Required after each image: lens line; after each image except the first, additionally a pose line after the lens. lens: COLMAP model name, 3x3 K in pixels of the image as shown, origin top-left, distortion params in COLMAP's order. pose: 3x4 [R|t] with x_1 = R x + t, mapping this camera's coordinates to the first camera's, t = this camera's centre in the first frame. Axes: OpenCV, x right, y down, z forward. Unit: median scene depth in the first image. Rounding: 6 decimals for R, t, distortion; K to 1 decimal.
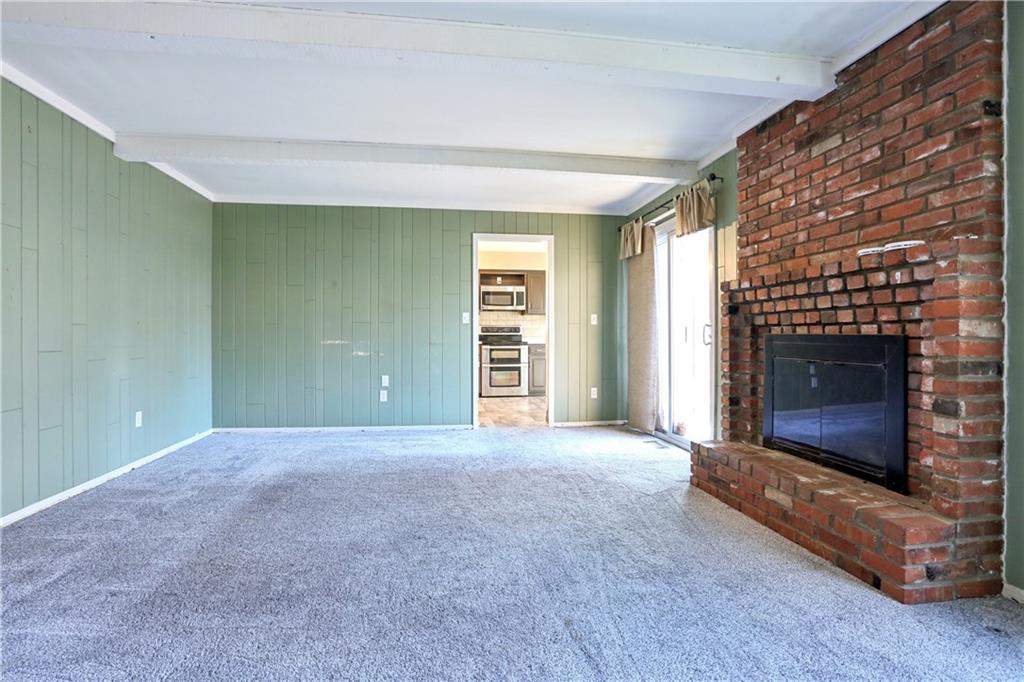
lens RADIAL K [[497.8, 0, 510.9], [0, 497.8, 338.5], [0, 0, 1]] dist [-0.086313, 0.037562]
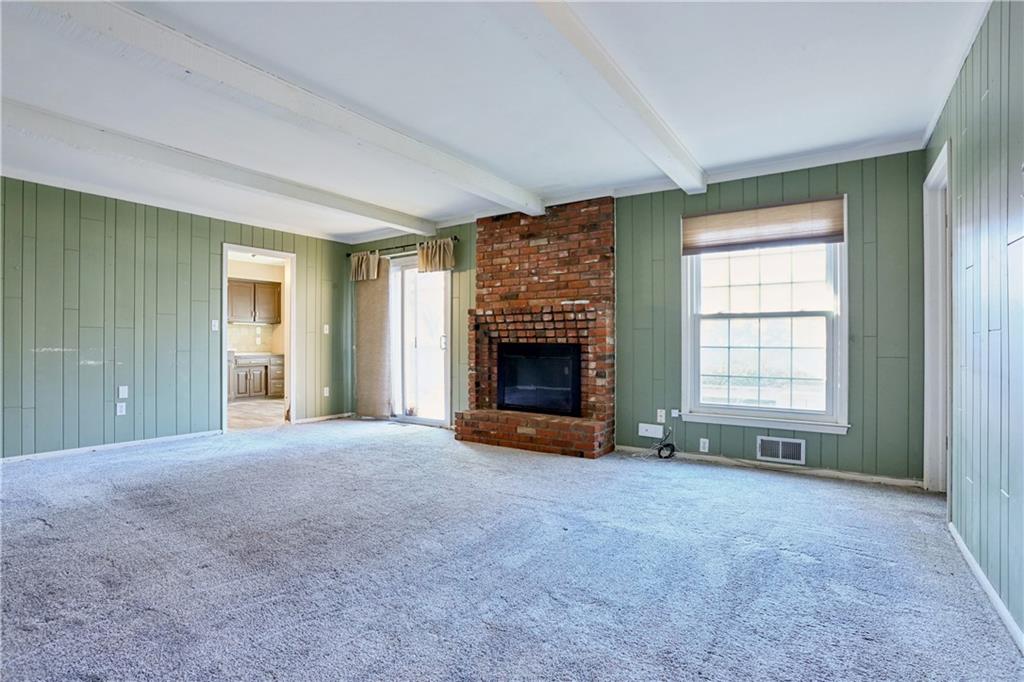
lens RADIAL K [[497.8, 0, 510.9], [0, 497.8, 338.5], [0, 0, 1]] dist [-0.086313, 0.037562]
pose [[0.684501, 0.007969, 0.728969, -0.783294], [0.002063, 0.999915, -0.012868, -0.000196], [-0.729009, 0.010312, 0.684426, -0.233613]]
